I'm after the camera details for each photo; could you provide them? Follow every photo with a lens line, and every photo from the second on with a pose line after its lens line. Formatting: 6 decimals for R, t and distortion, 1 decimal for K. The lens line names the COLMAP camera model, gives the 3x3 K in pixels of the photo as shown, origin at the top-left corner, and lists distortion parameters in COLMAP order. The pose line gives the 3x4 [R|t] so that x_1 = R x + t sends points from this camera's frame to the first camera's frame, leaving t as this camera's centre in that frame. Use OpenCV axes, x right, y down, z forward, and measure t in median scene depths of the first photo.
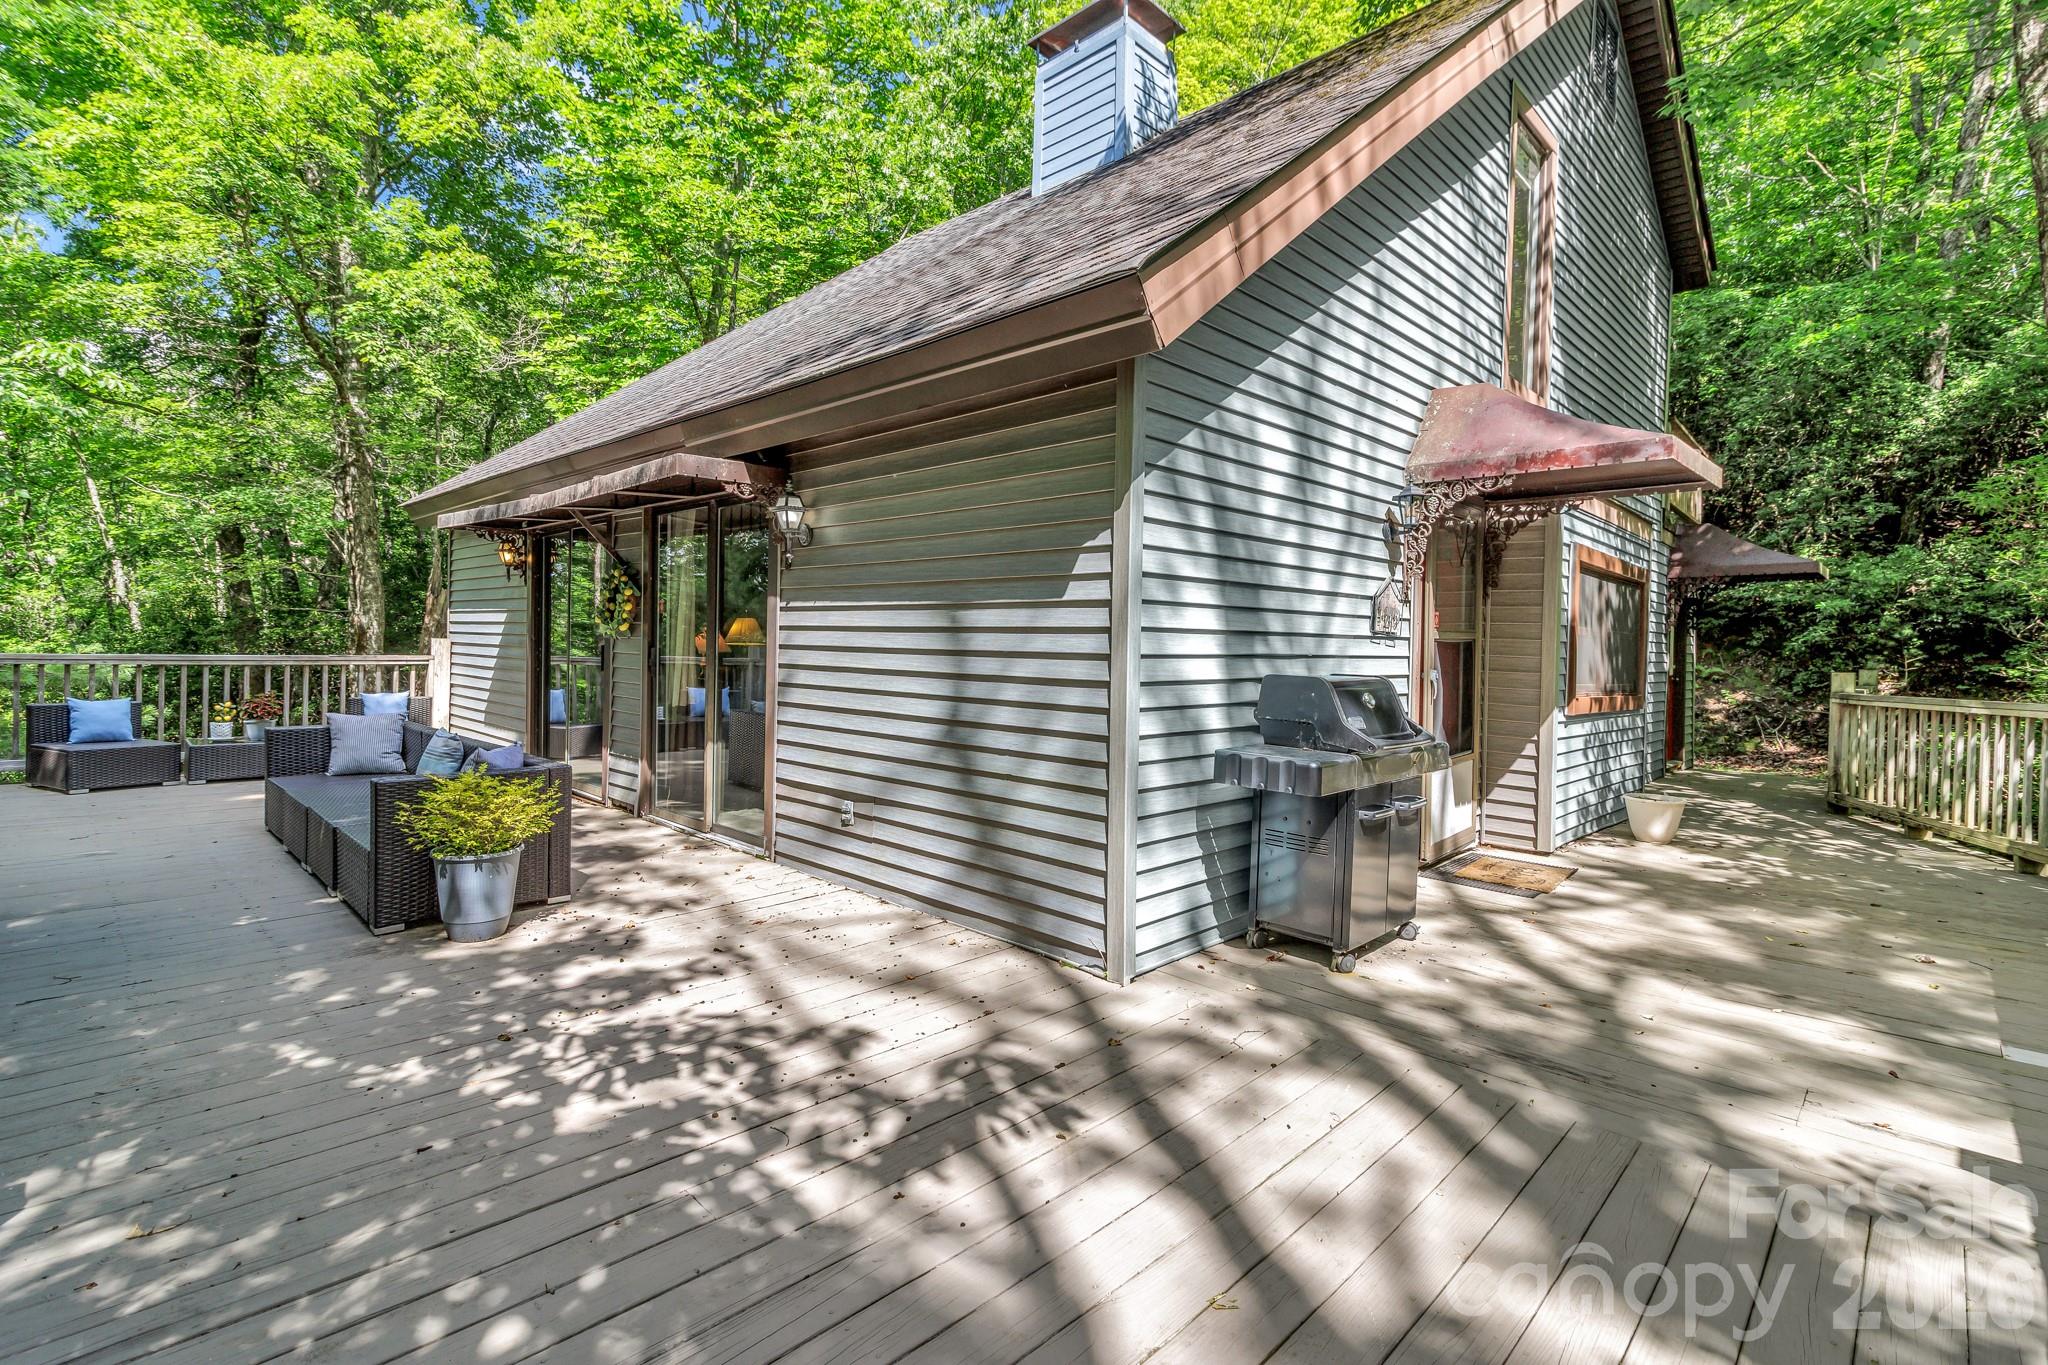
lens RADIAL K [[933.9, 0, 1020.3], [0, 933.9, 673.9], [0, 0, 1]] dist [-0.000767, -0.000414]
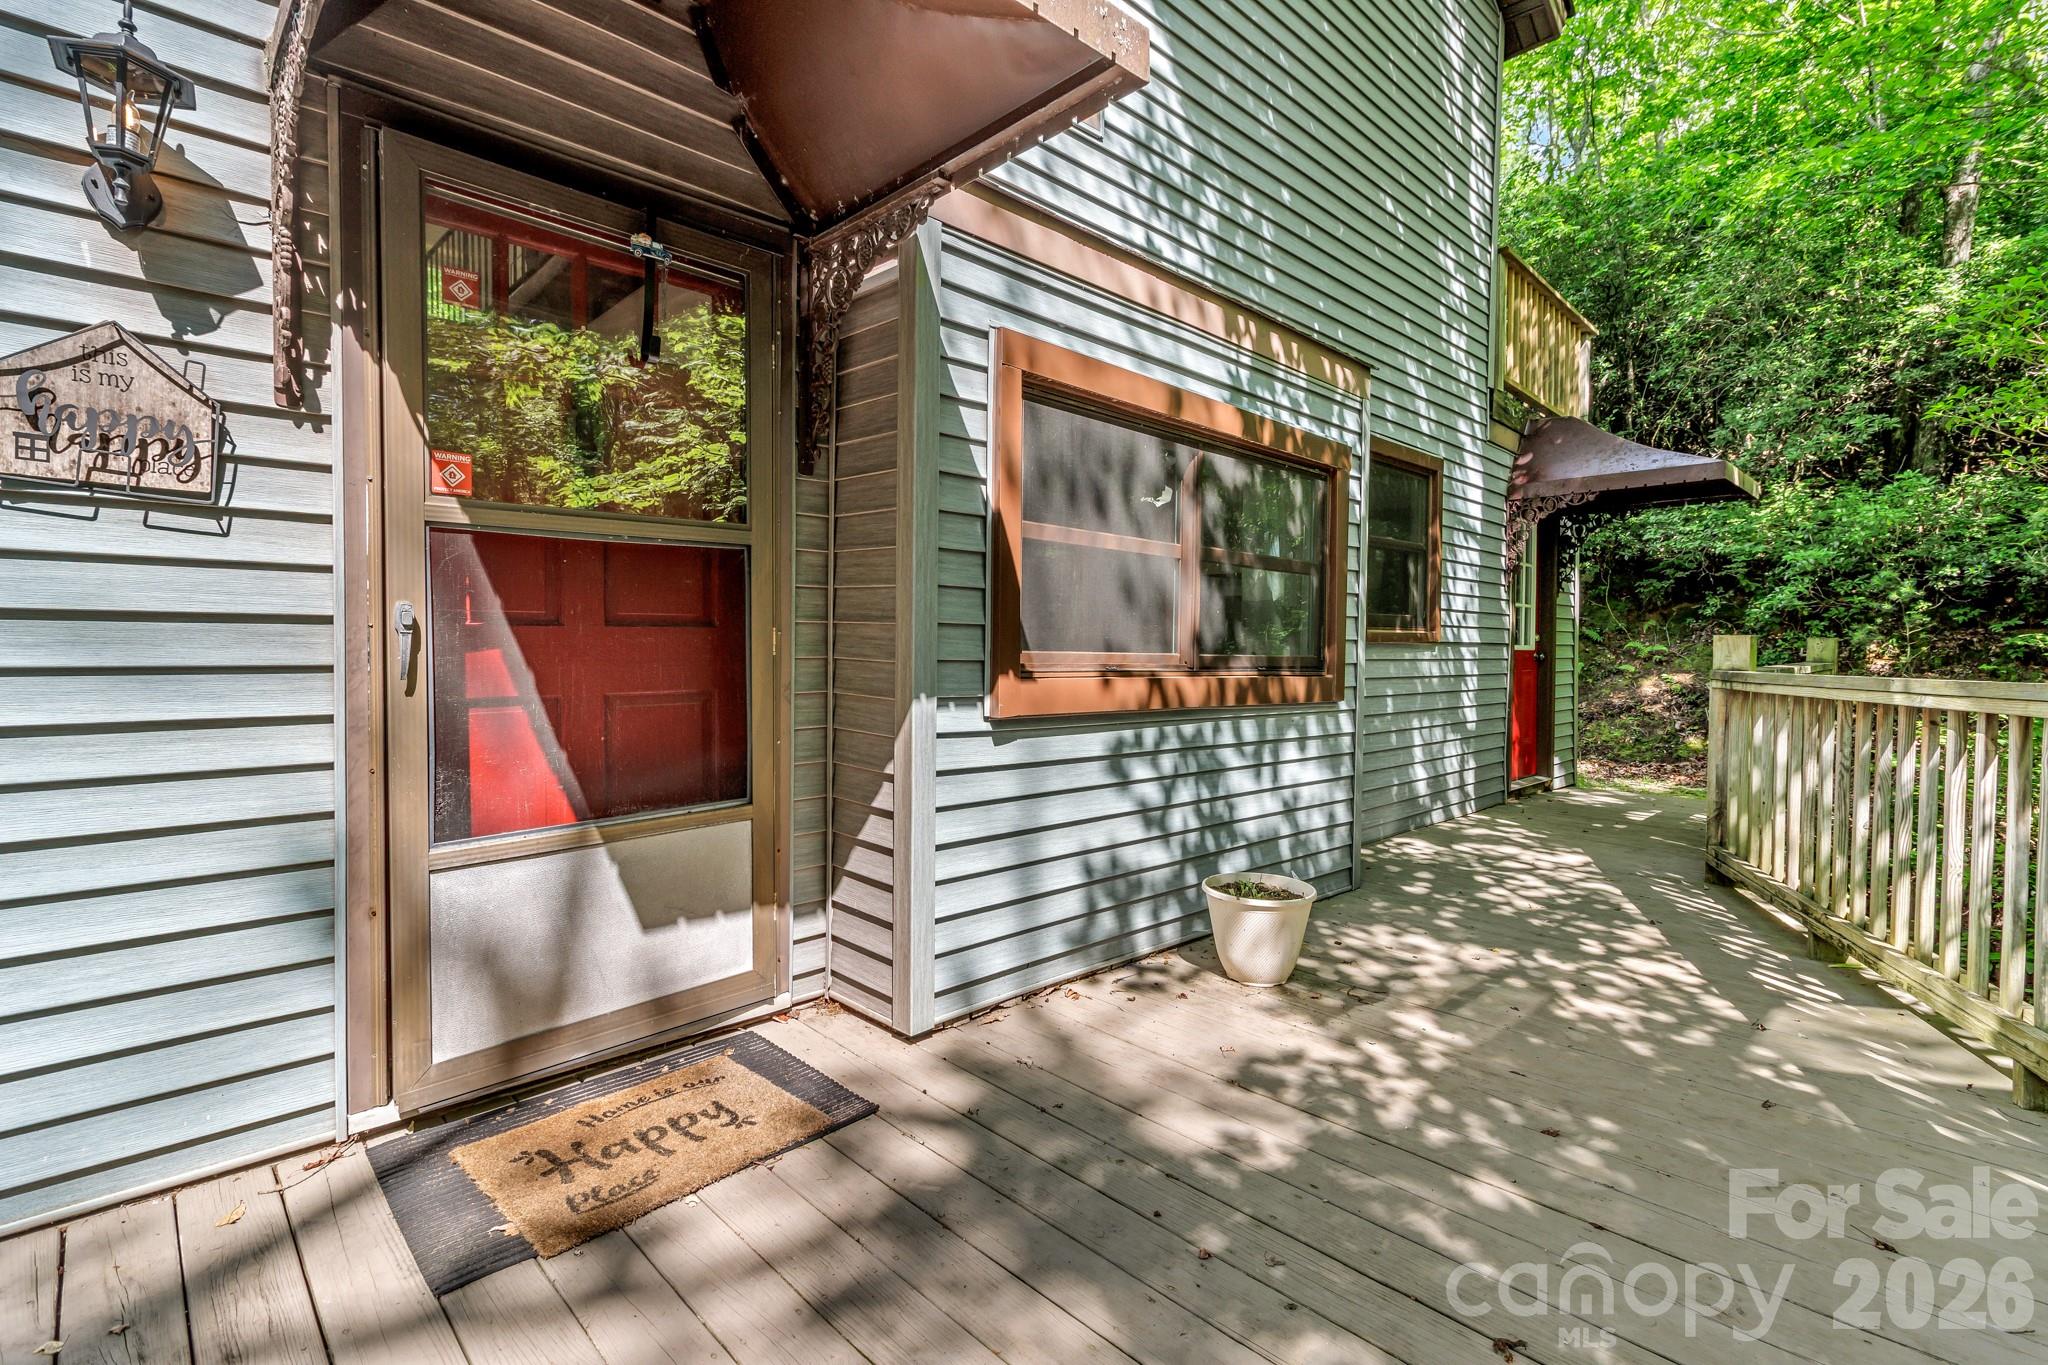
lens RADIAL K [[942.4, 0, 1031.1], [0, 942.4, 662.2], [0, 0, 1]] dist [-0.000095, 0.000452]
pose [[0.999701, -0.005759, -0.023744, 0.297618], [0.005587, 0.999958, -0.007323, 0.011213], [0.023786, 0.007188, 0.999691, 0.264817]]
